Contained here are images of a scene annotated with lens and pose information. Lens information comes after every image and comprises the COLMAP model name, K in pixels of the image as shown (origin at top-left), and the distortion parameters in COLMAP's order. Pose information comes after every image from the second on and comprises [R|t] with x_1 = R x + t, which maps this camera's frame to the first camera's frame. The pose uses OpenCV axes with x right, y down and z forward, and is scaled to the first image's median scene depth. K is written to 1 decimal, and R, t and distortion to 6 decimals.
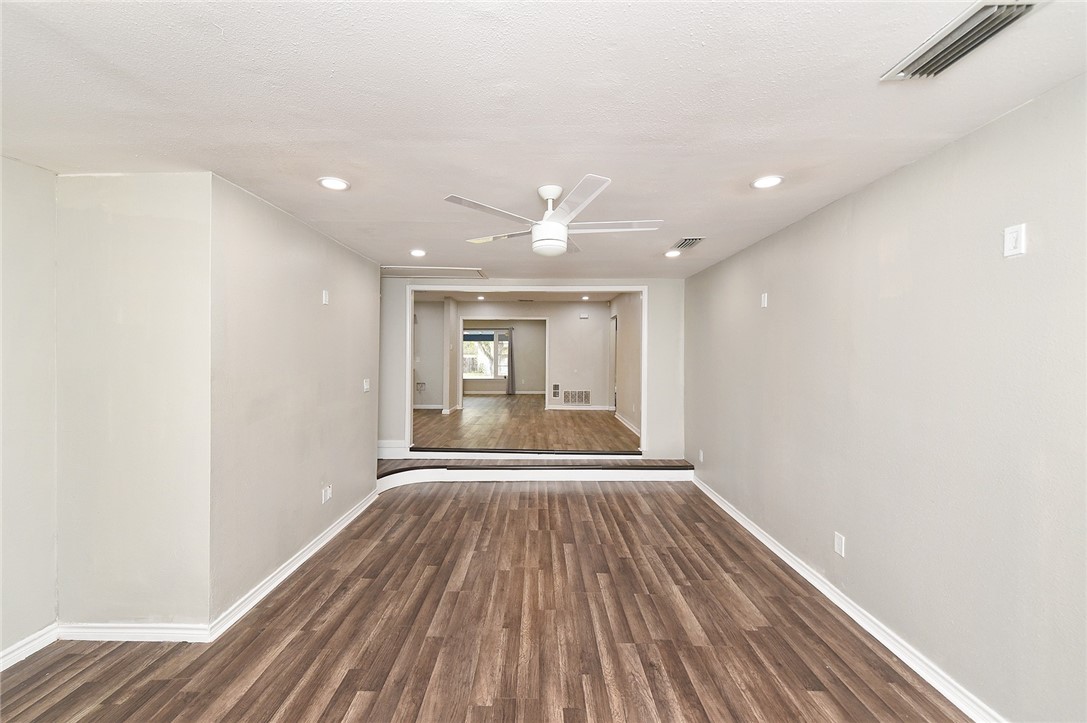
lens RADIAL K [[425.0, 0, 546.4], [0, 425.0, 355.6], [0, 0, 1]] dist [-0.002072, -0.000508]
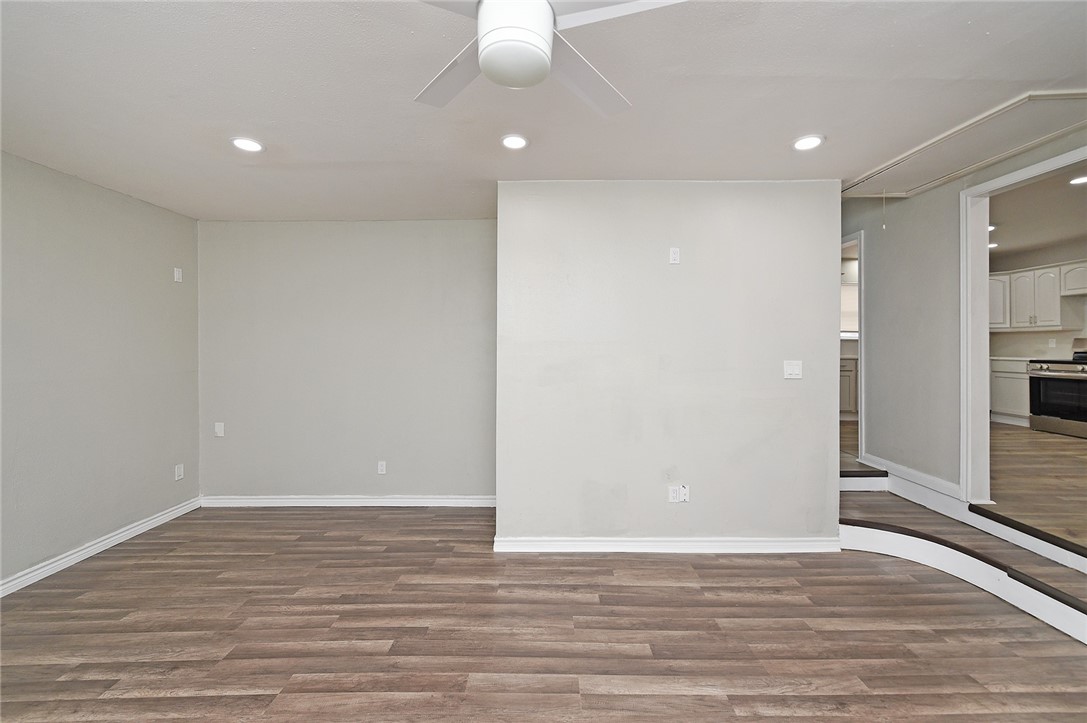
lens RADIAL K [[440.8, 0, 540.7], [0, 440.8, 350.0], [0, 0, 1]] dist [0.004203, -0.000378]
pose [[-0.007825, 0.005140, -0.999956, 0.392108], [-0.002290, 0.999984, 0.005158, 0.047545], [0.999967, 0.002331, -0.007813, 0.851944]]
